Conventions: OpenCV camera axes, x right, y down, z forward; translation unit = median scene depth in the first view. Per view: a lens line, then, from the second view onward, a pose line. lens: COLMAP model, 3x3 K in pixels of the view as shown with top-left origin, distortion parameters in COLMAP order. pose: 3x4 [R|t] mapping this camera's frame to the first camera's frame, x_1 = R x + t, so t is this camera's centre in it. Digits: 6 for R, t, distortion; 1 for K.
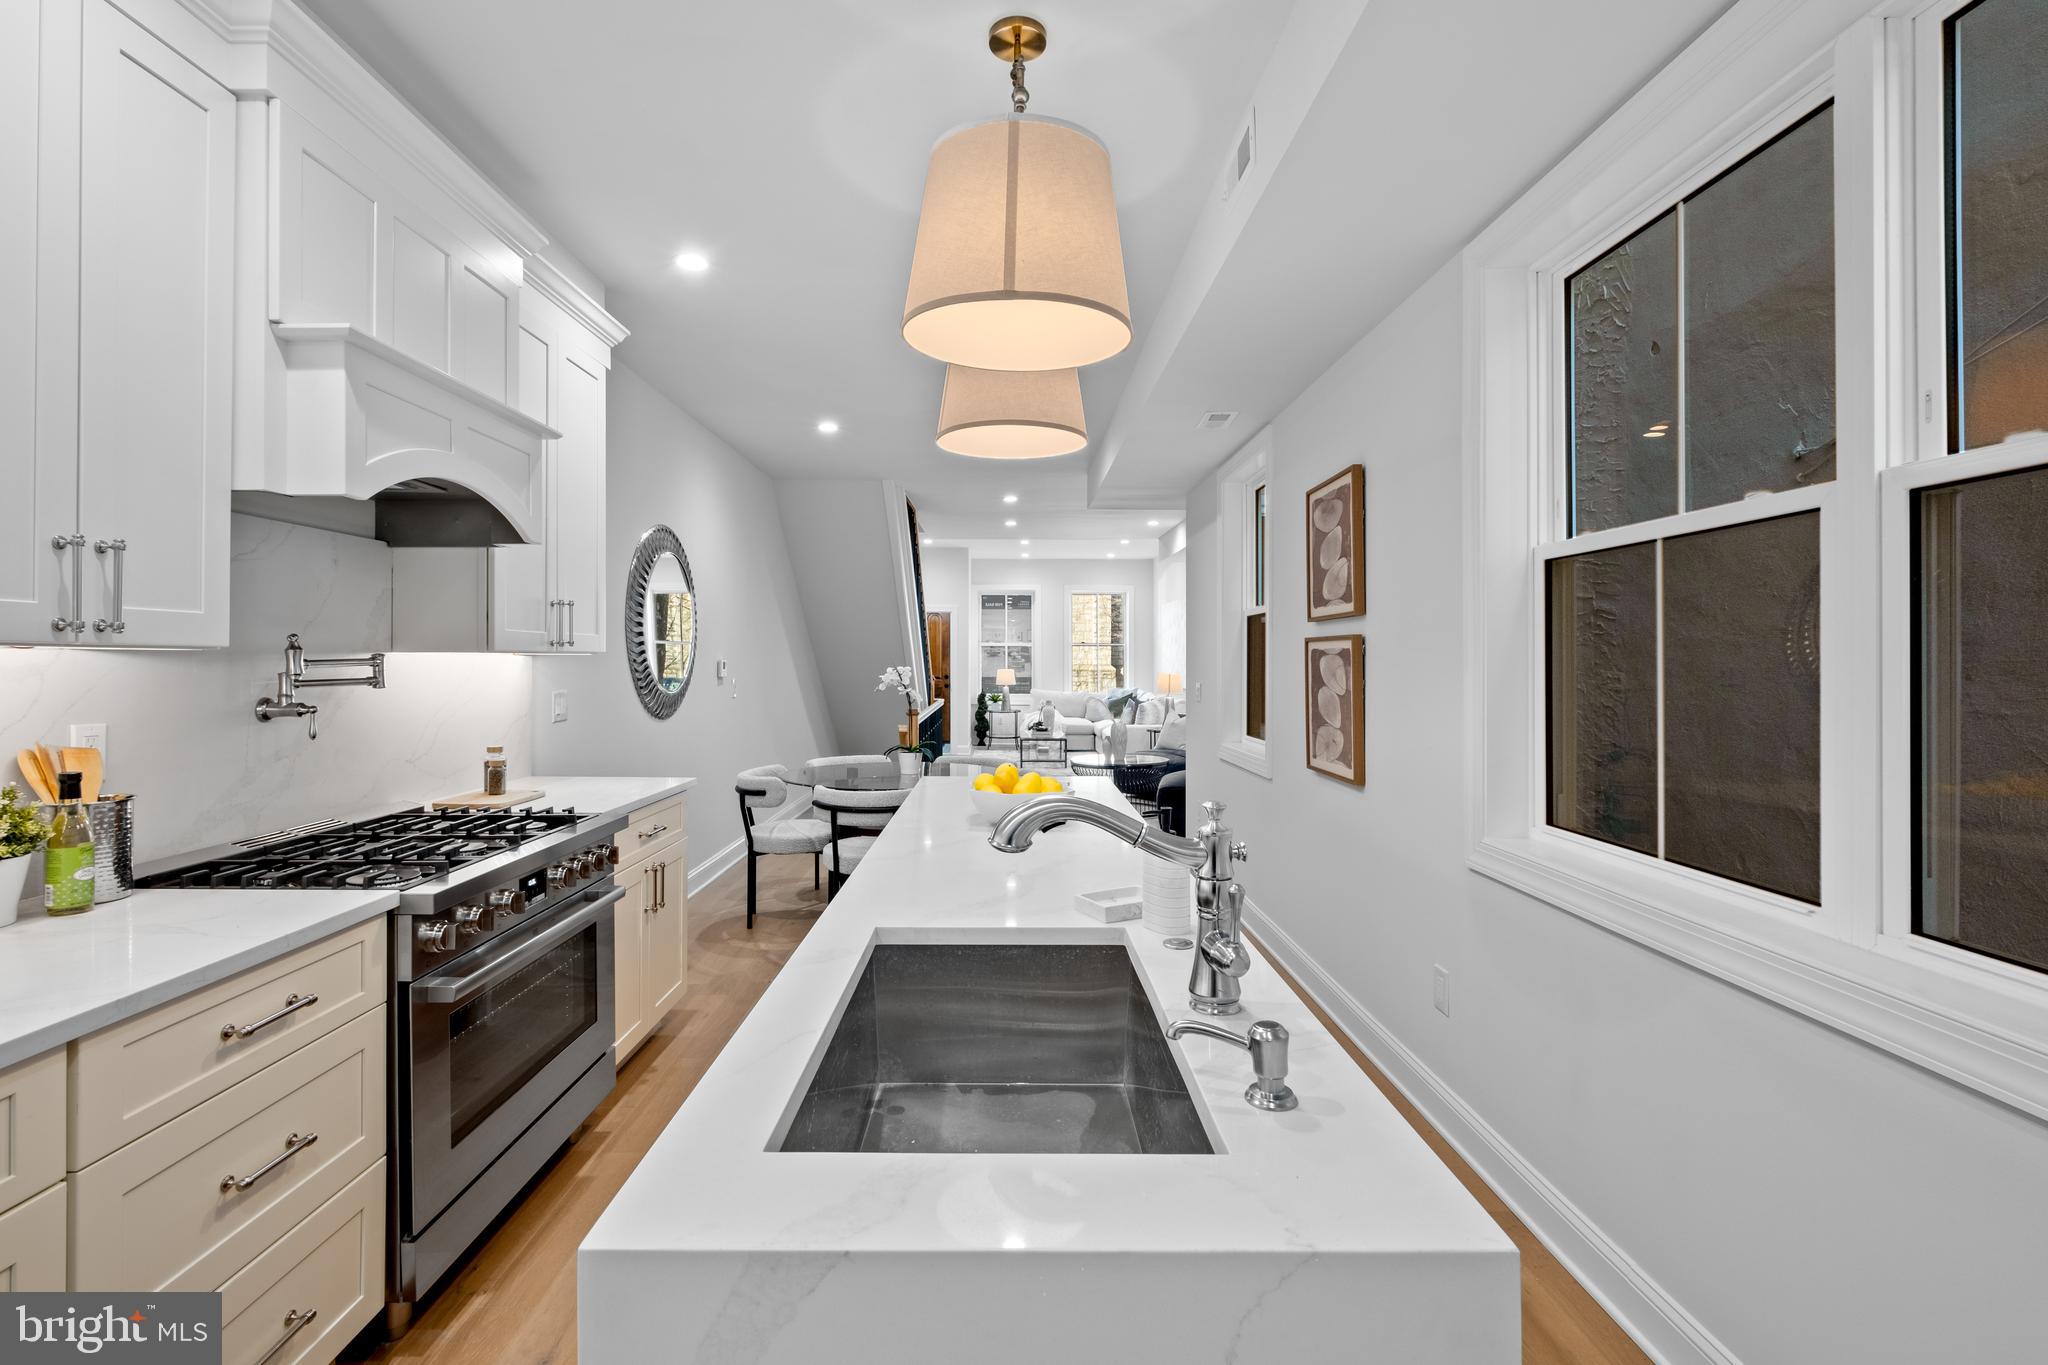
lens RADIAL K [[935.7, 0, 1003.0], [0, 935.7, 655.6], [0, 0, 1]] dist [-0.001467, -0.000842]
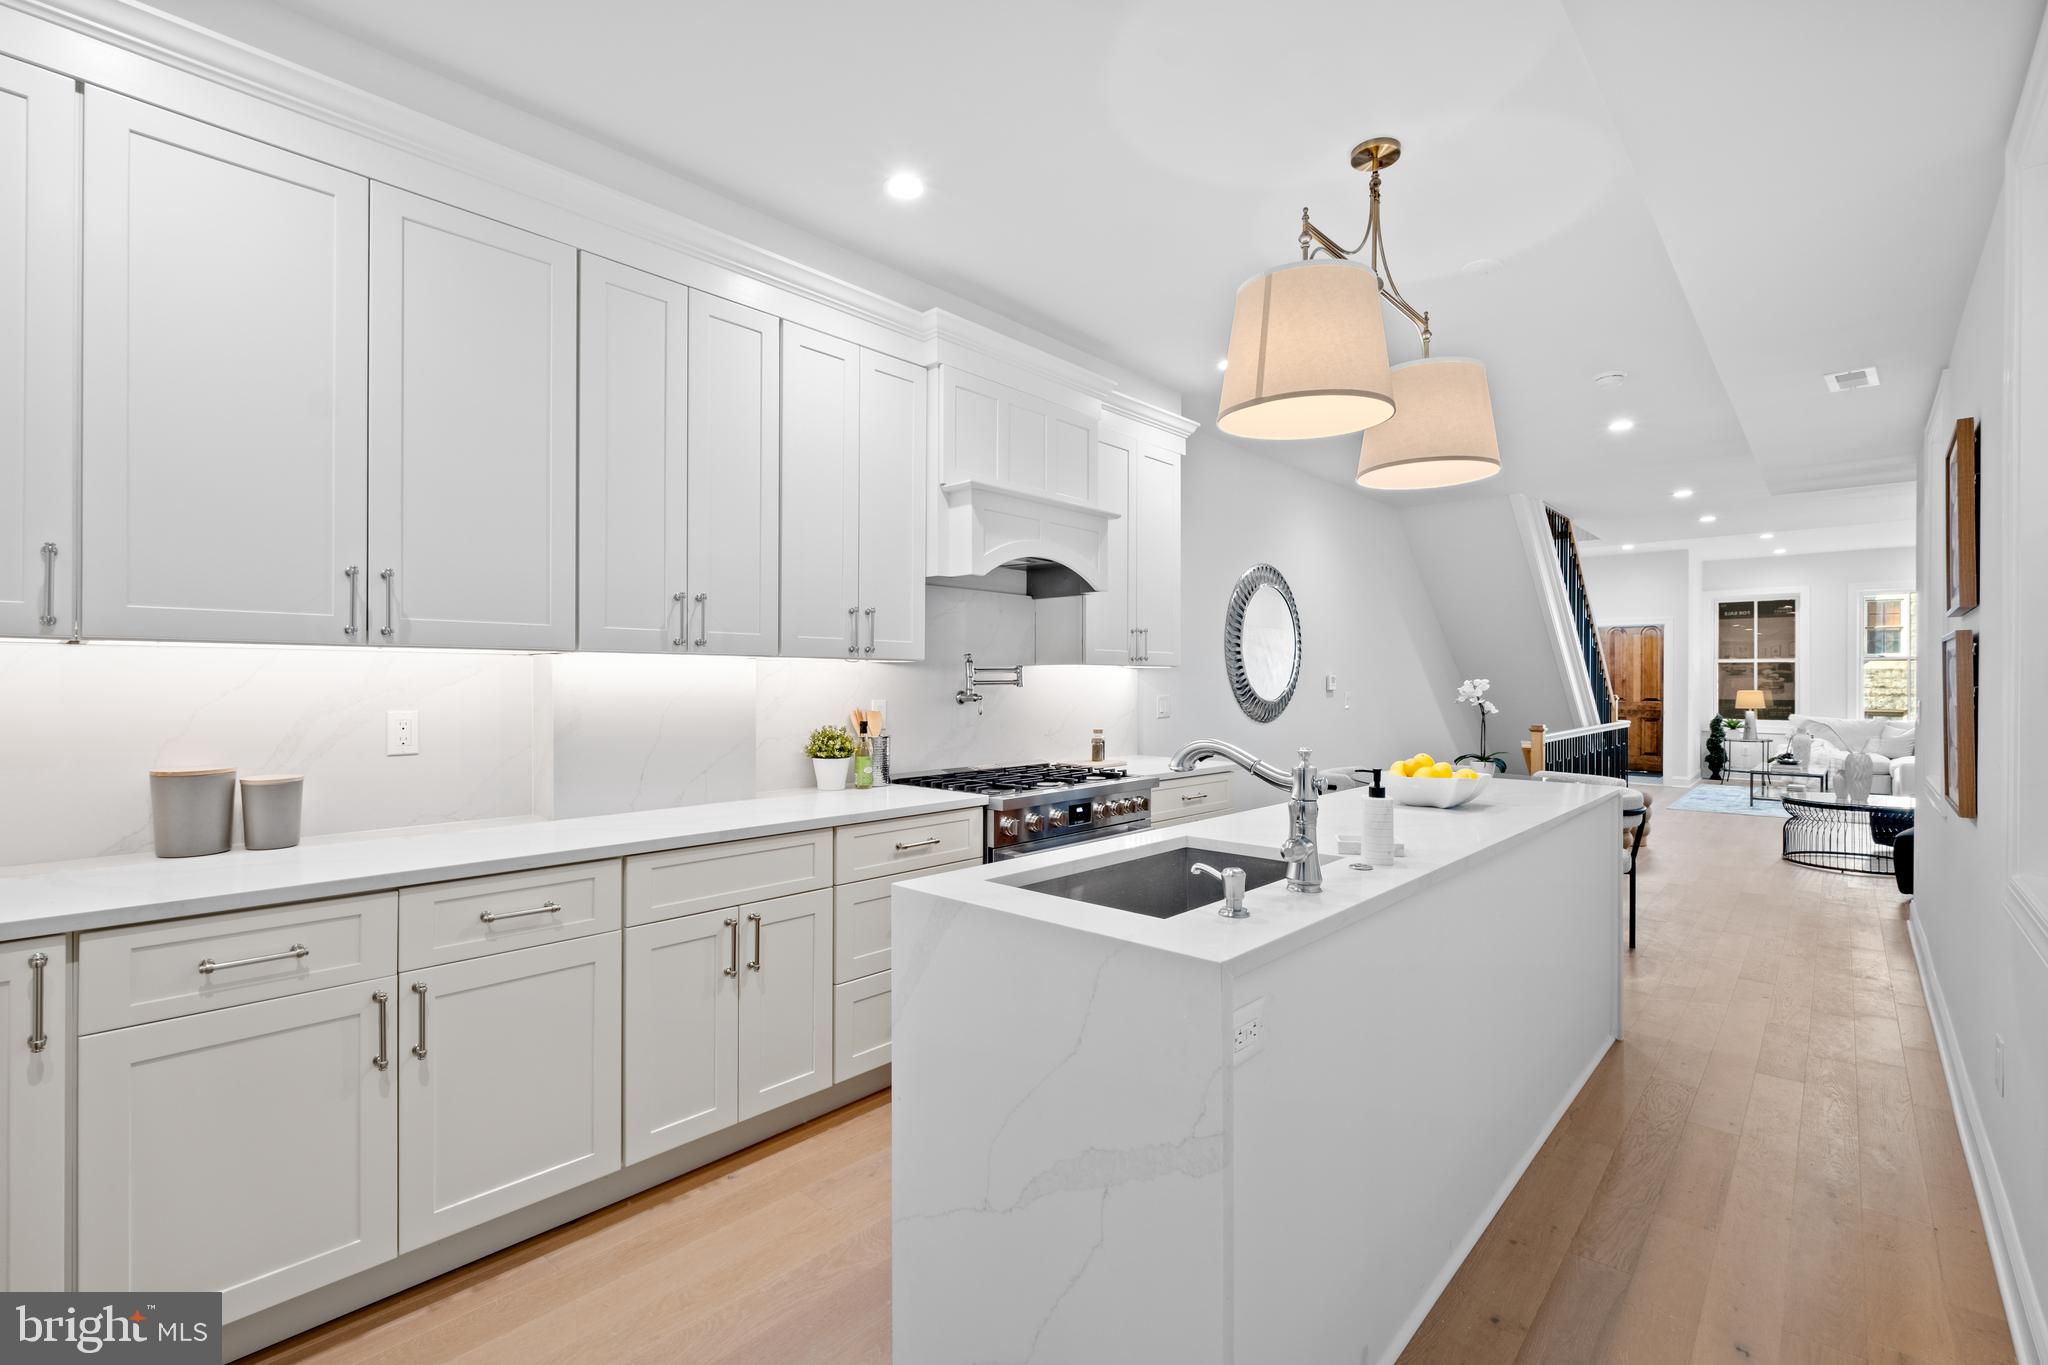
lens RADIAL K [[897.4, 0, 1025.9], [0, 897.4, 677.4], [0, 0, 1]] dist [-0.002831, -0.000470]
pose [[0.739153, -0.004674, -0.673522, 0.344596], [0.003384, 0.999989, -0.003226, 0.020531], [0.673529, 0.000105, 0.739161, -0.130734]]
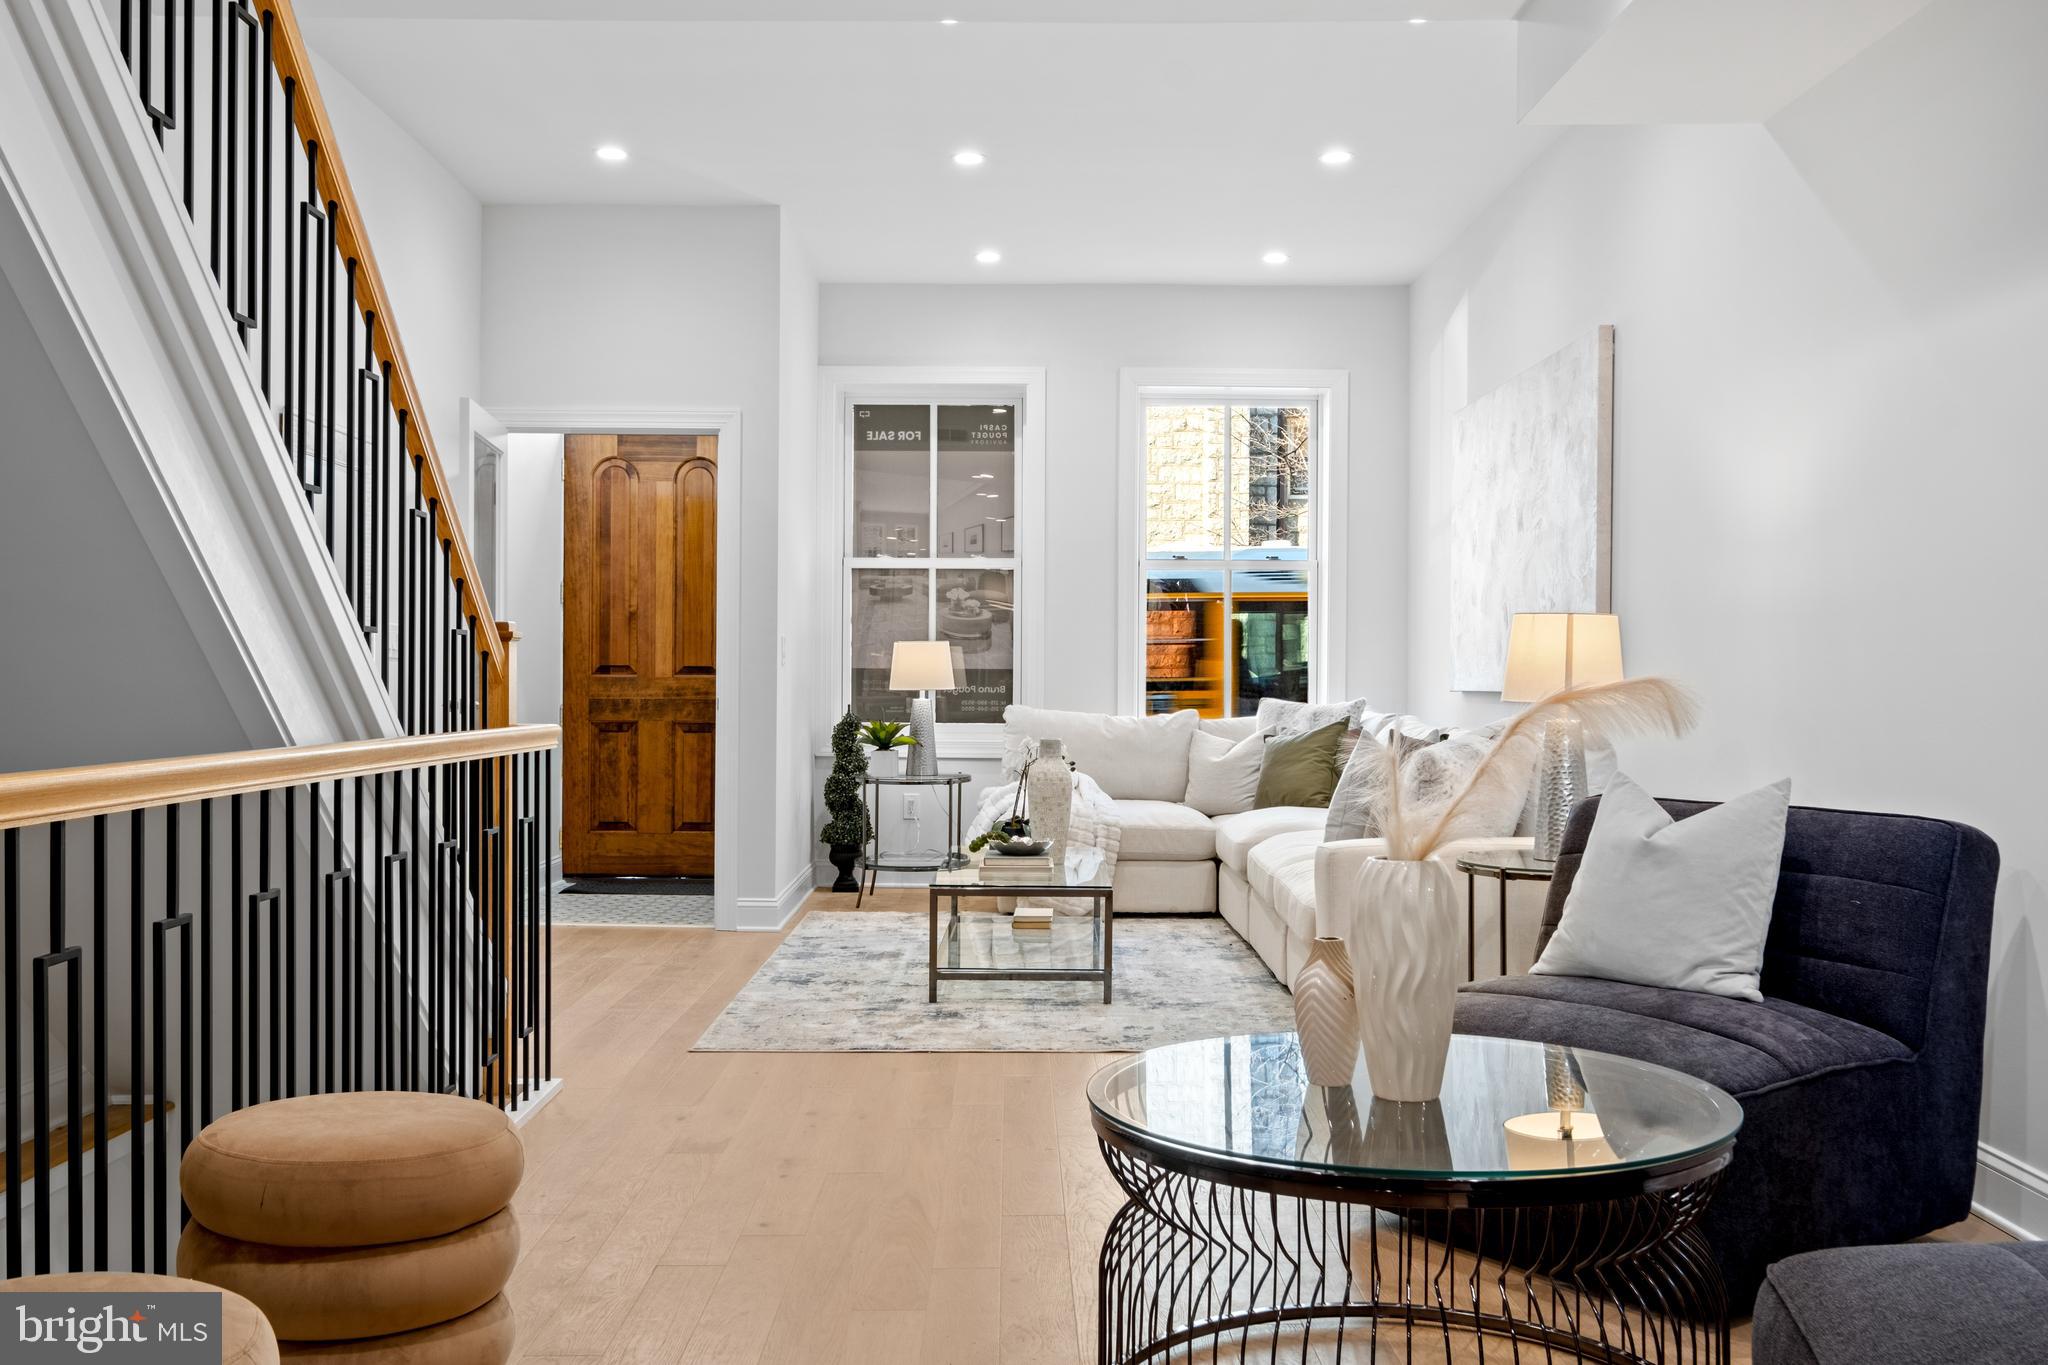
lens RADIAL K [[1921.1, 0, 1020.6], [0, 1921.1, 713.8], [0, 0, 1]] dist [-0.010172, -0.001950]
pose [[0.999996, 0.002262, 0.001636, 0.182331], [-0.002303, 0.999680, 0.025177, 0.123967], [-0.001578, -0.025181, 0.999682, 2.085146]]
